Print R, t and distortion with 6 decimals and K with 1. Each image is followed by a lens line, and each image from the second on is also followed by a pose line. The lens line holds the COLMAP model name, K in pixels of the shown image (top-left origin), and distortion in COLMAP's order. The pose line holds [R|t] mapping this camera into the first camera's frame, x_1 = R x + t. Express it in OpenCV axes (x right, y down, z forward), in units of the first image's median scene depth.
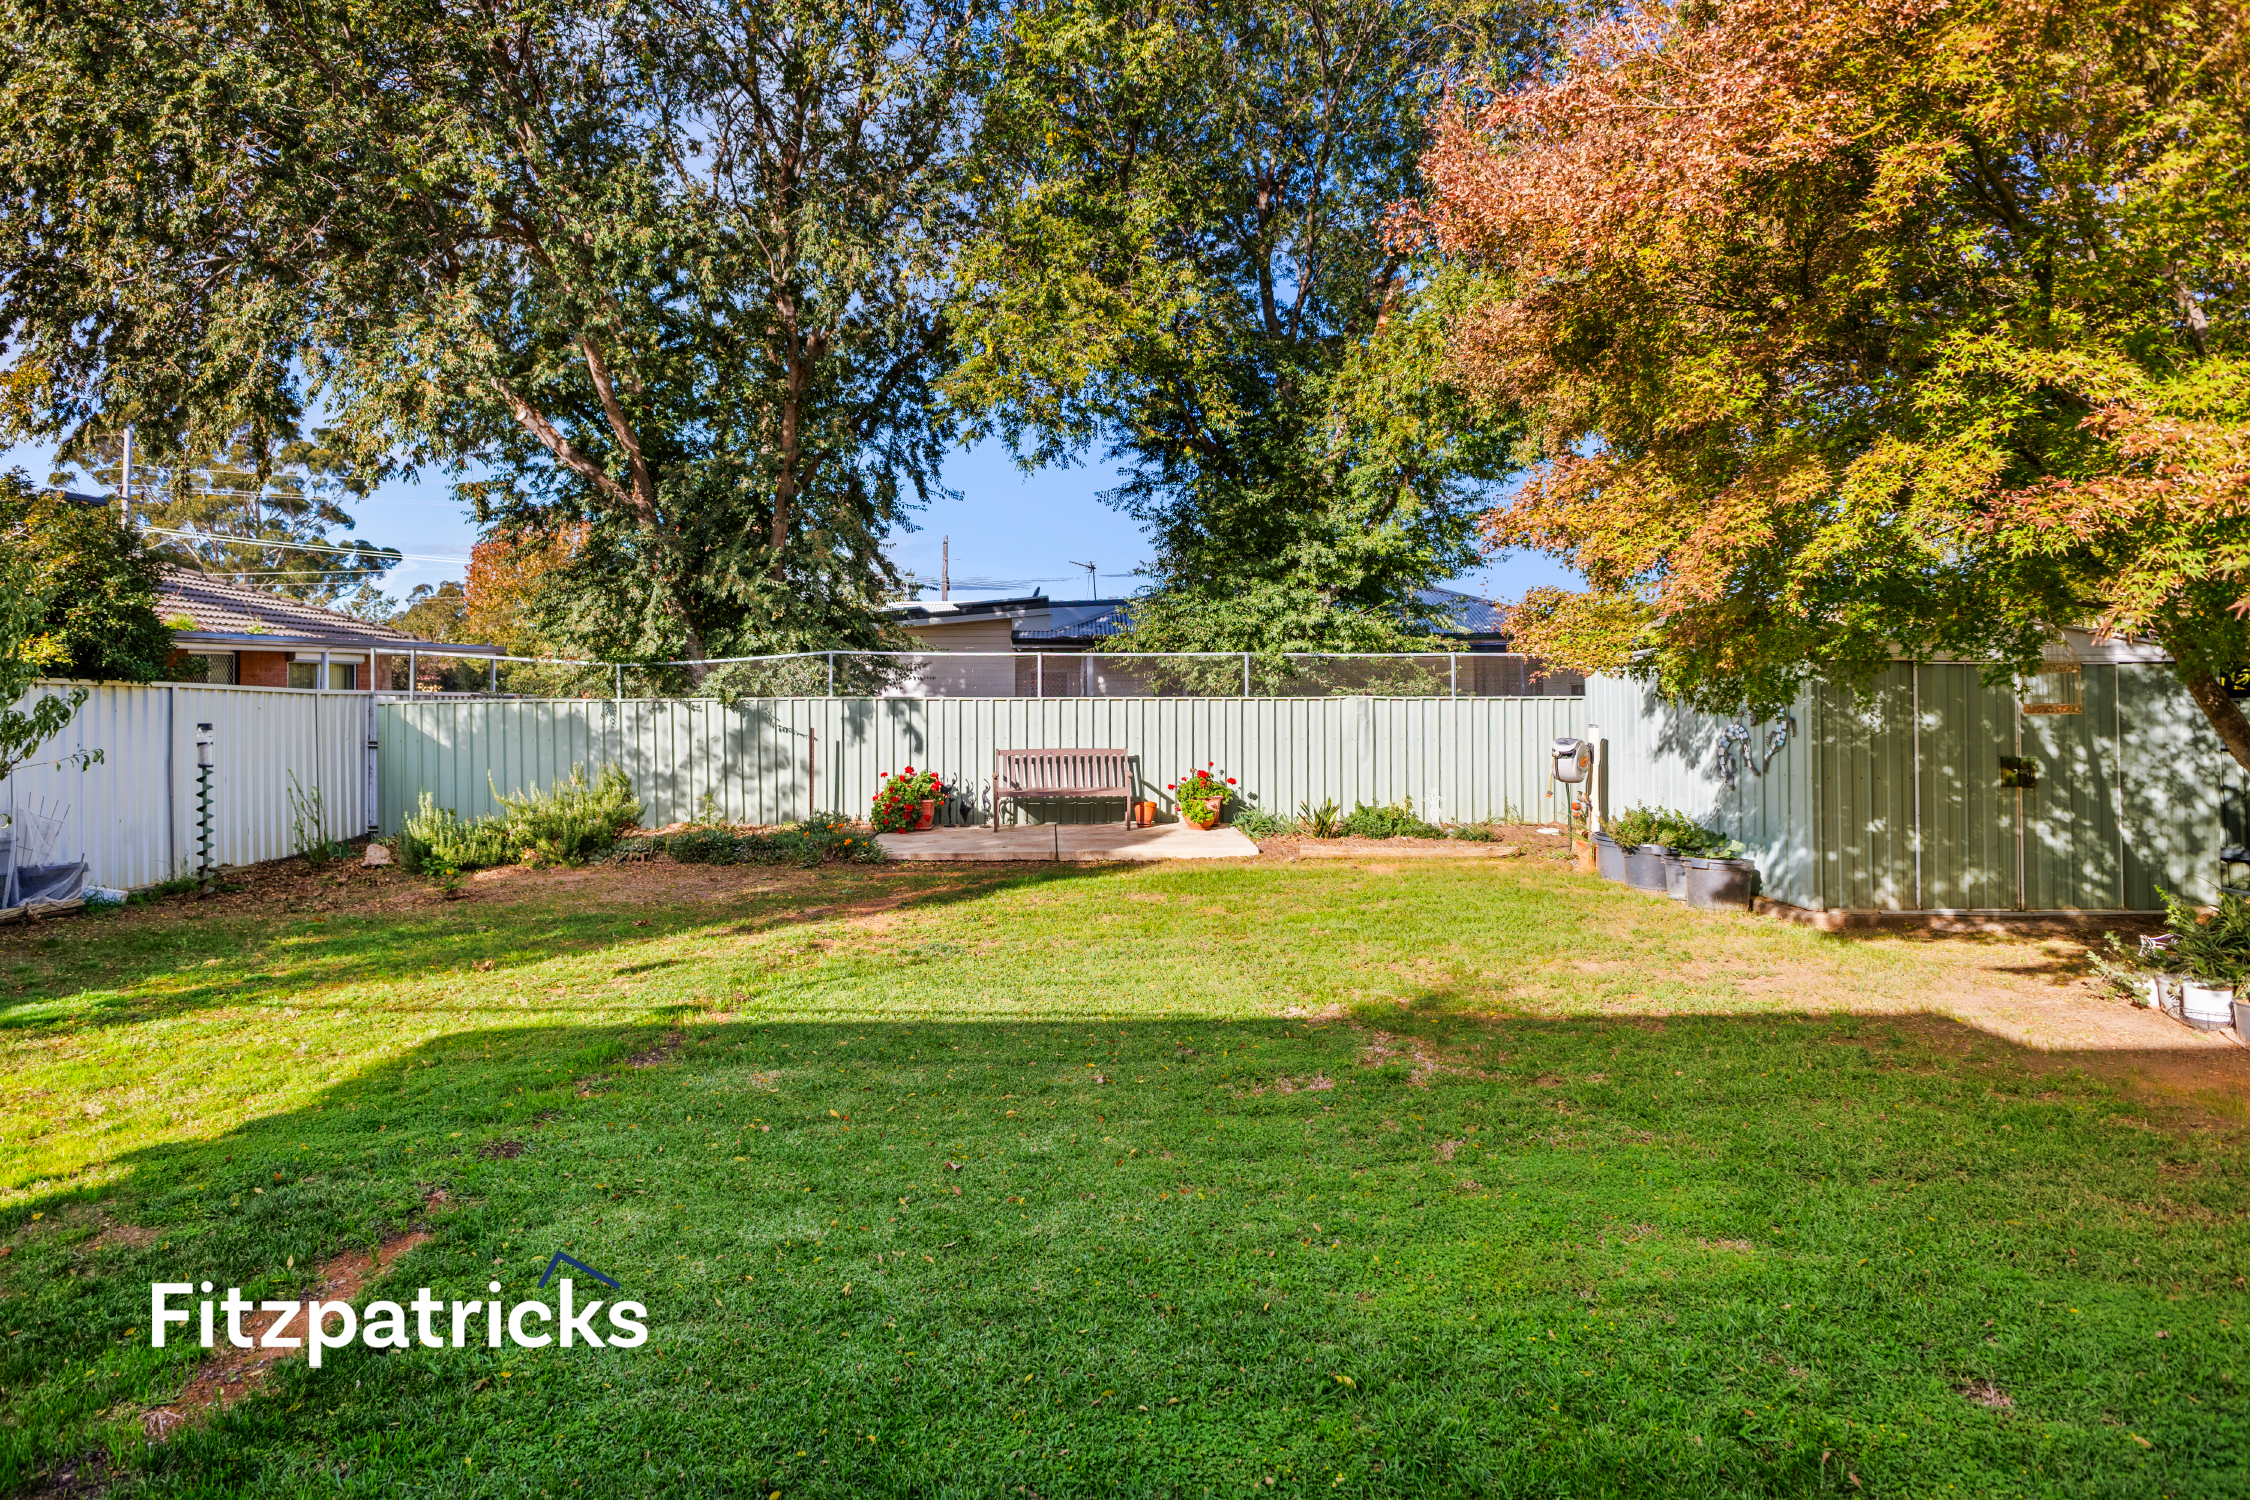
lens RADIAL K [[1340.4, 0, 1090.2], [0, 1340.4, 629.9], [0, 0, 1]] dist [0.006938, -0.002477]
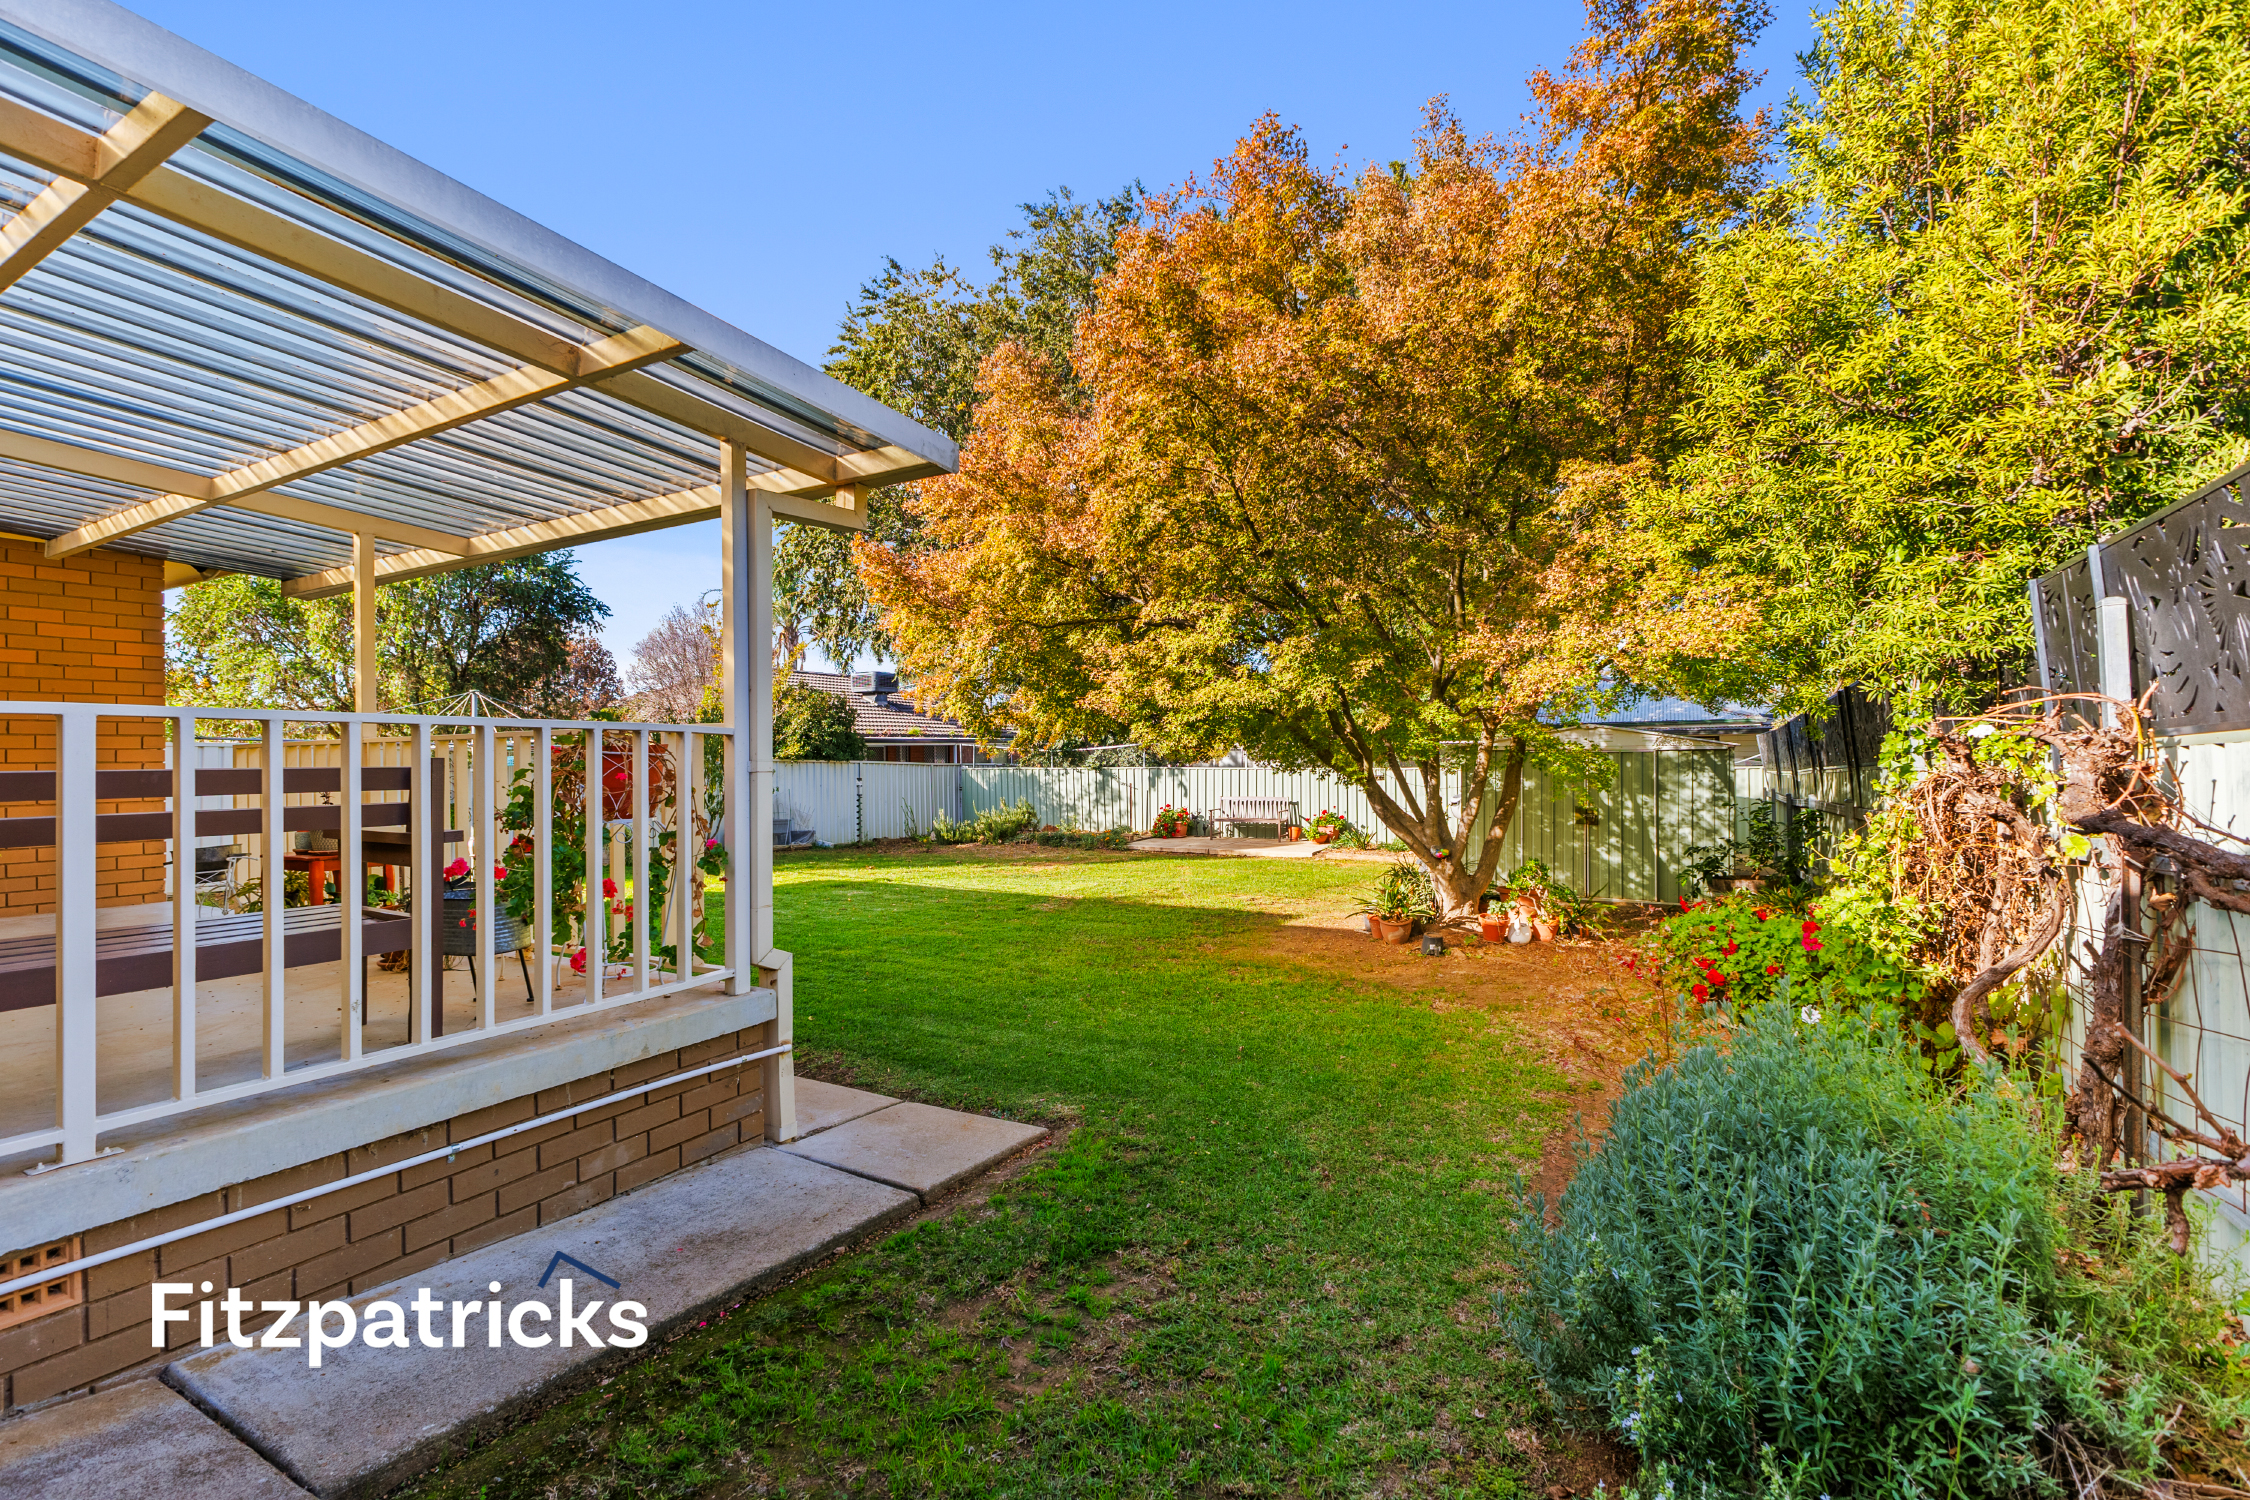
lens RADIAL K [[980.6, 0, 1109.9], [0, 980.6, 720.8], [0, 0, 1]] dist [0.003095, 0.000036]
pose [[0.853338, -0.021858, -0.520900, 0.527281], [0.026229, 0.999655, 0.001020, -0.019287], [0.520698, -0.014533, 0.853617, -0.232196]]
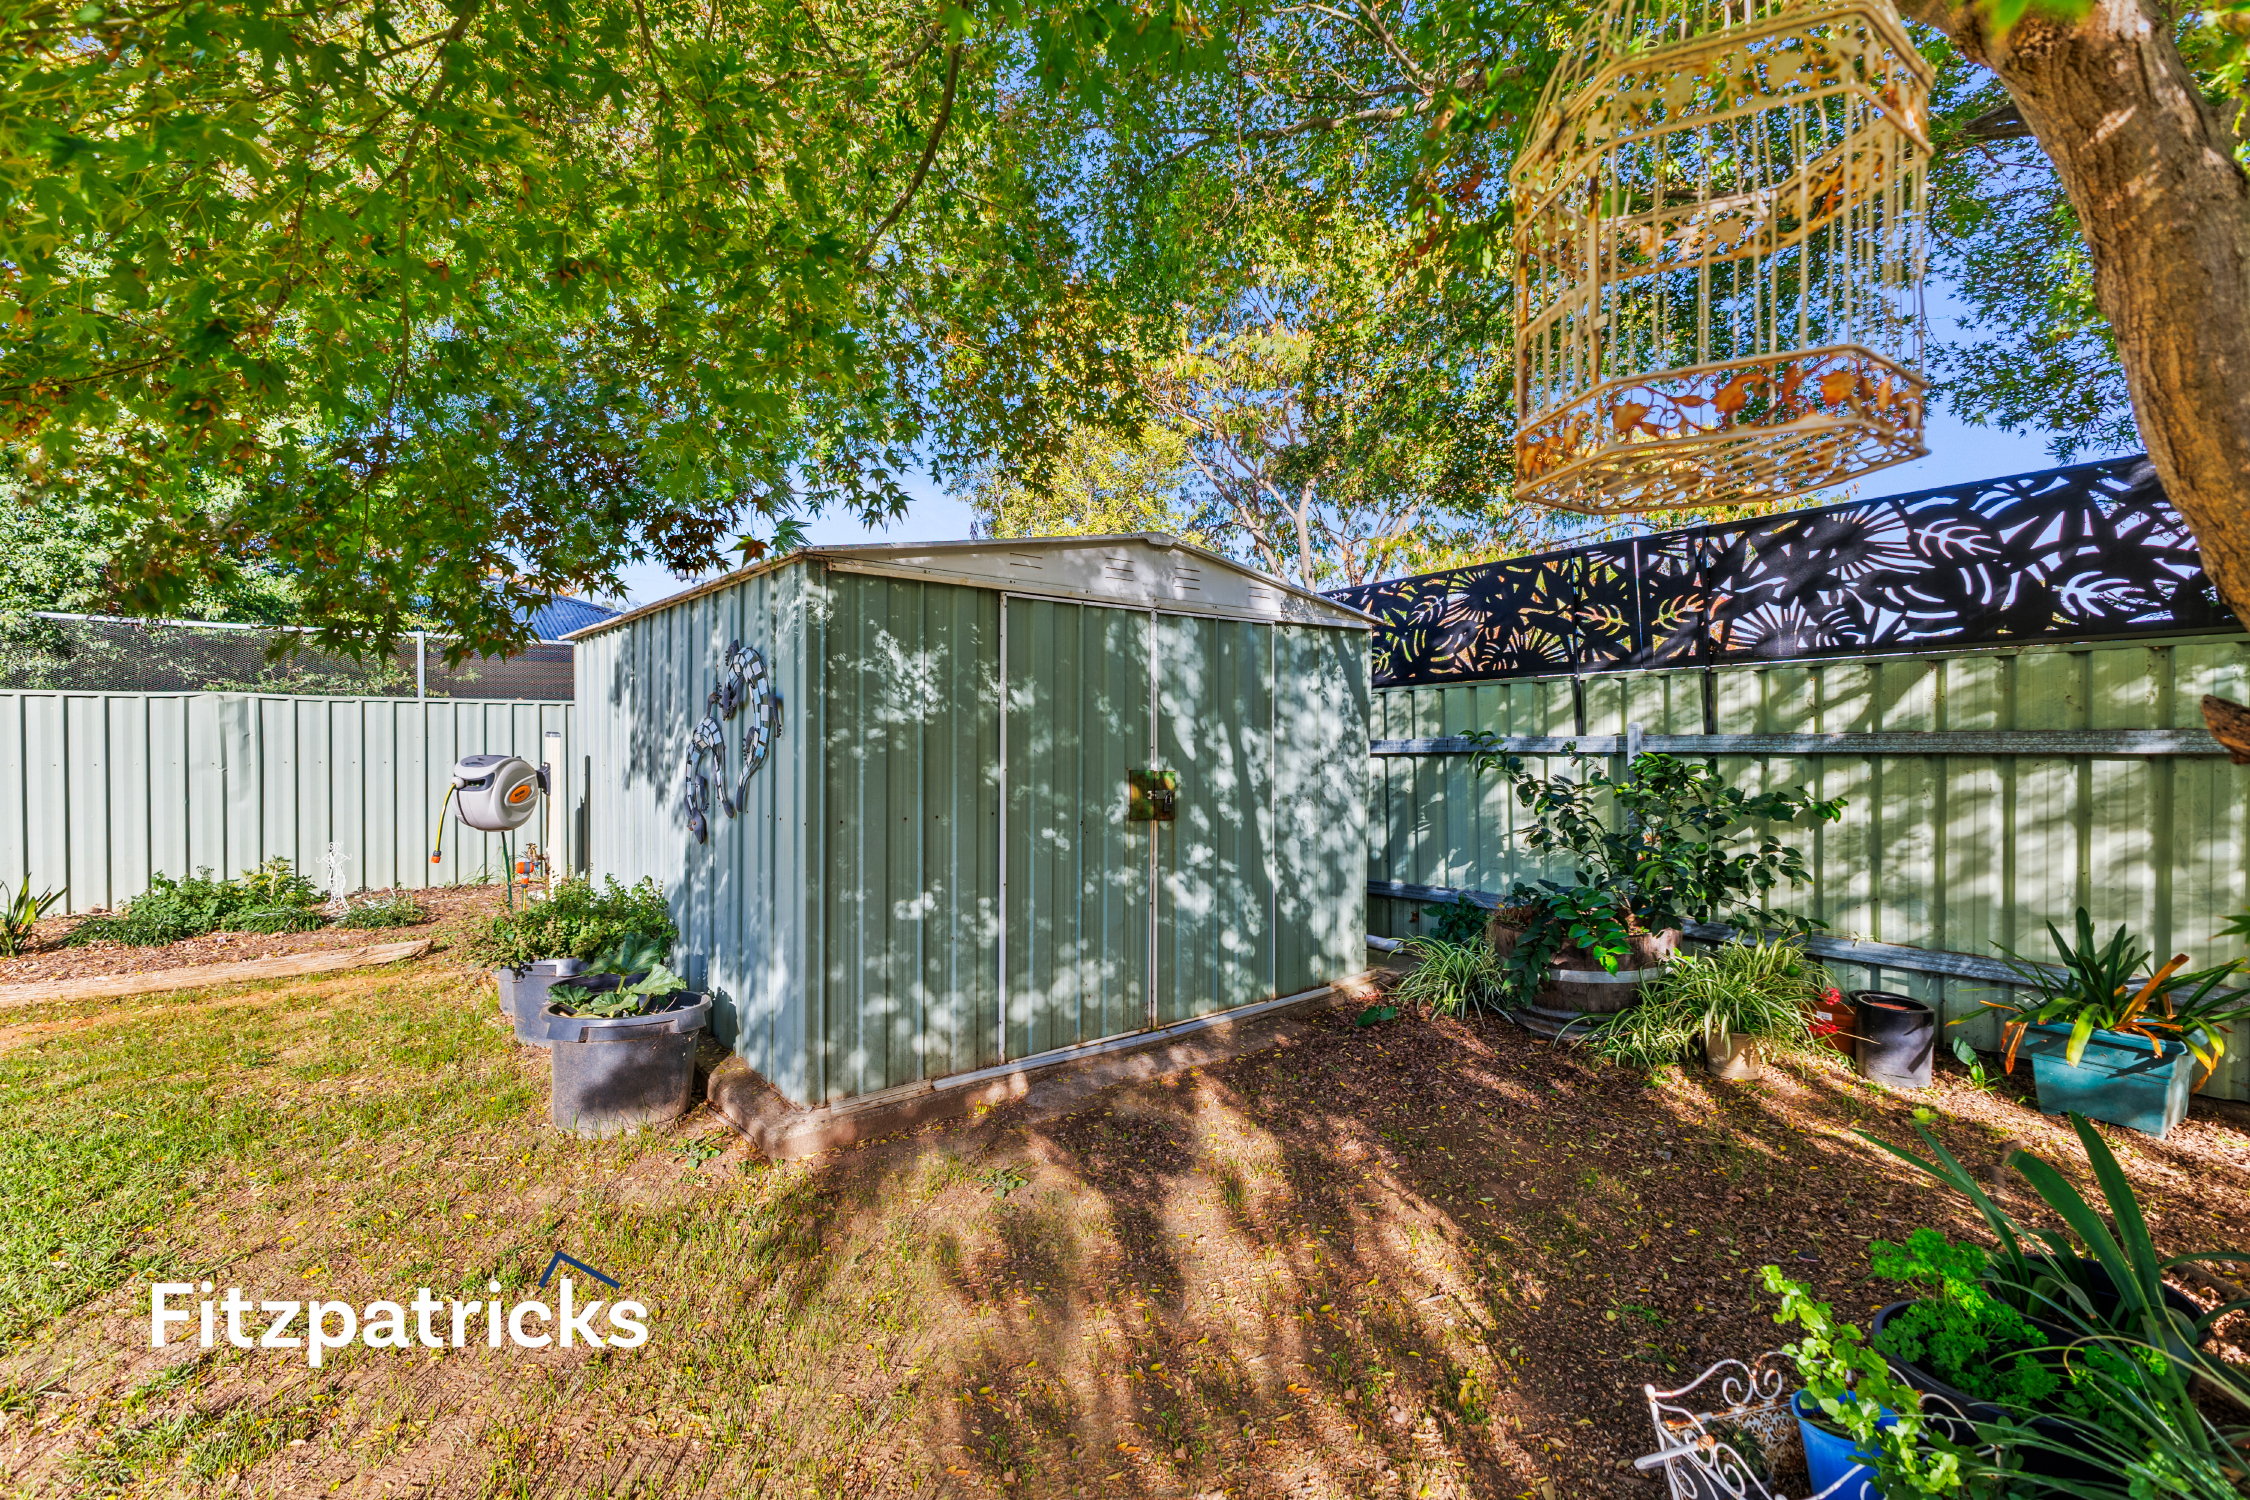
lens RADIAL K [[980.6, 0, 1109.9], [0, 980.6, 720.8], [0, 0, 1]] dist [0.003095, 0.000036]
pose [[0.800447, -0.001668, 0.599402, 0.268074], [-0.024104, 0.999098, 0.034969, 0.038536], [-0.598919, -0.042438, 0.799684, 0.427209]]
